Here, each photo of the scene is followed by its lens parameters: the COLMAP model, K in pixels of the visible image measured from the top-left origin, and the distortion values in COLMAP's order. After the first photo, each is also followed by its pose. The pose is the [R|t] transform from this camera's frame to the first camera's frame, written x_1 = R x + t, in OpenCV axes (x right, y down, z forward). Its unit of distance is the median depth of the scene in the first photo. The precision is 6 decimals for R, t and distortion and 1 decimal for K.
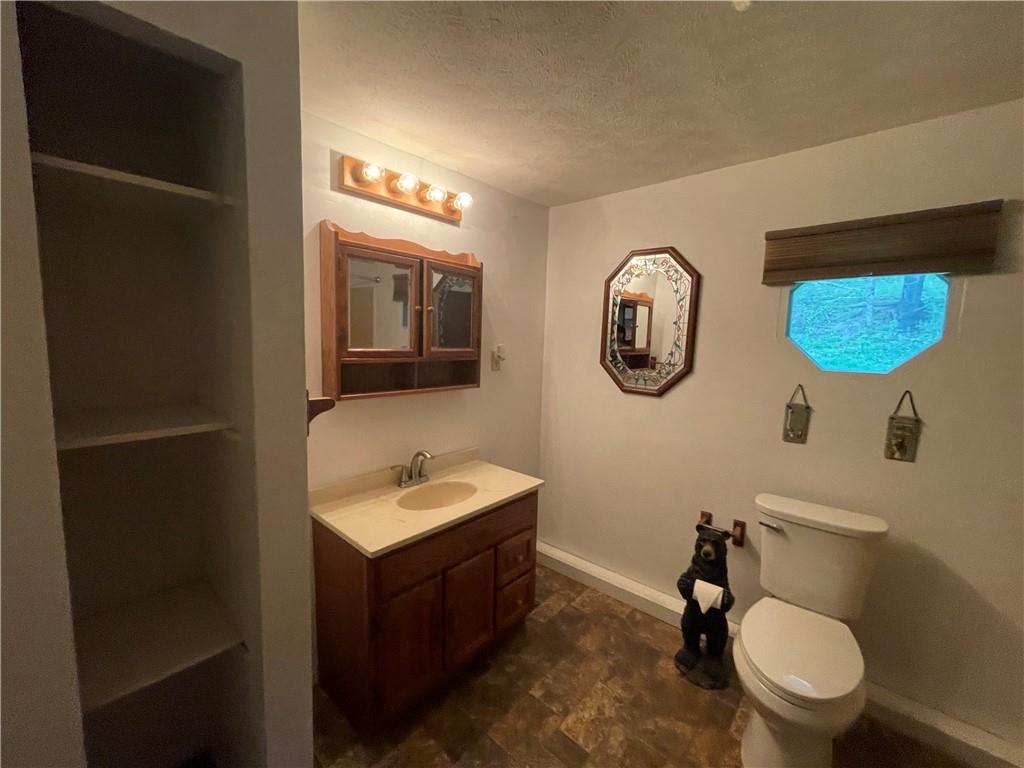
lens RADIAL K [[415.6, 0, 510.1], [0, 415.6, 382.6], [0, 0, 1]] dist [-0.011199, 0.001291]
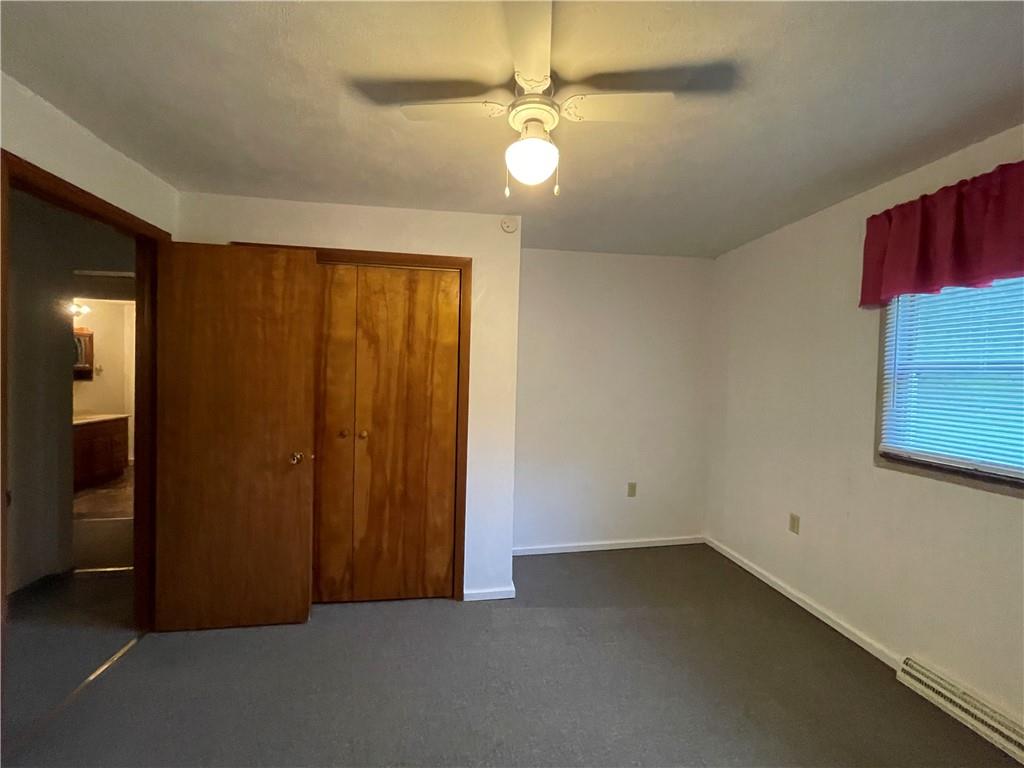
lens RADIAL K [[415.6, 0, 510.3], [0, 415.6, 379.1], [0, 0, 1]] dist [-0.011199, 0.001291]
pose [[0.630065, -0.037365, 0.775643, -0.478179], [0.084350, 0.996225, -0.020527, 0.298676], [-0.771948, 0.078358, 0.630838, -2.883922]]
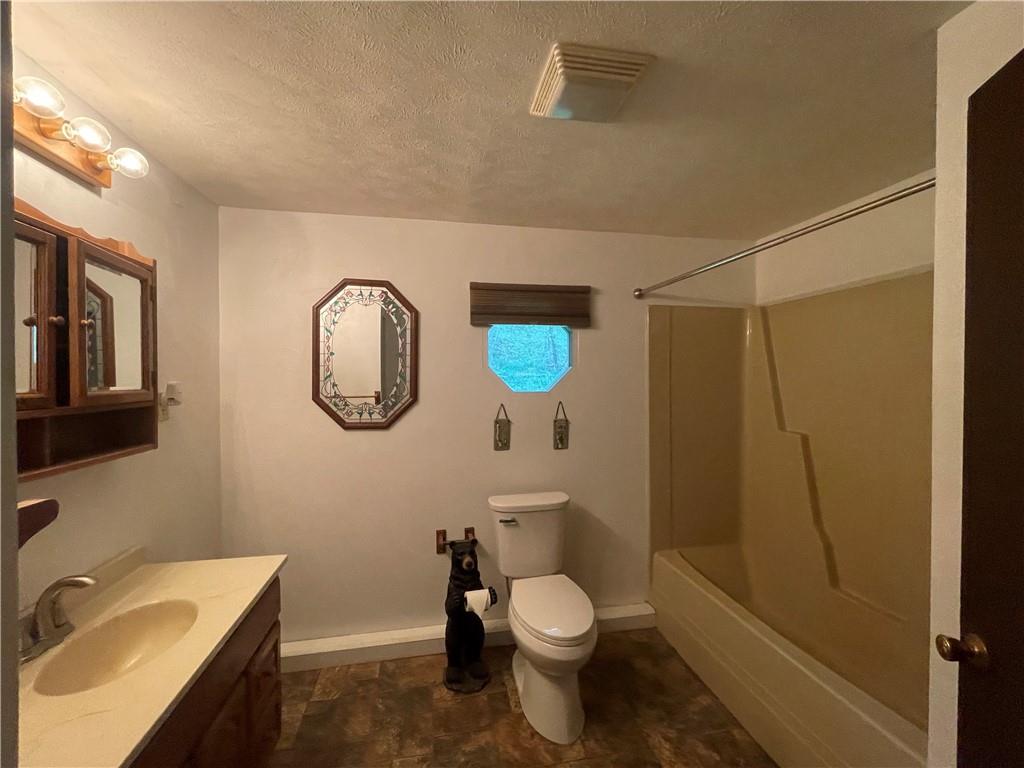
lens RADIAL K [[415.6, 0, 508.3], [0, 415.6, 382.5], [0, 0, 1]] dist [-0.011199, 0.001291]
pose [[0.600129, -0.033867, 0.799186, -0.298167], [0.101033, 0.994311, -0.033731, -0.015341], [-0.793497, 0.100987, 0.600137, 0.195603]]
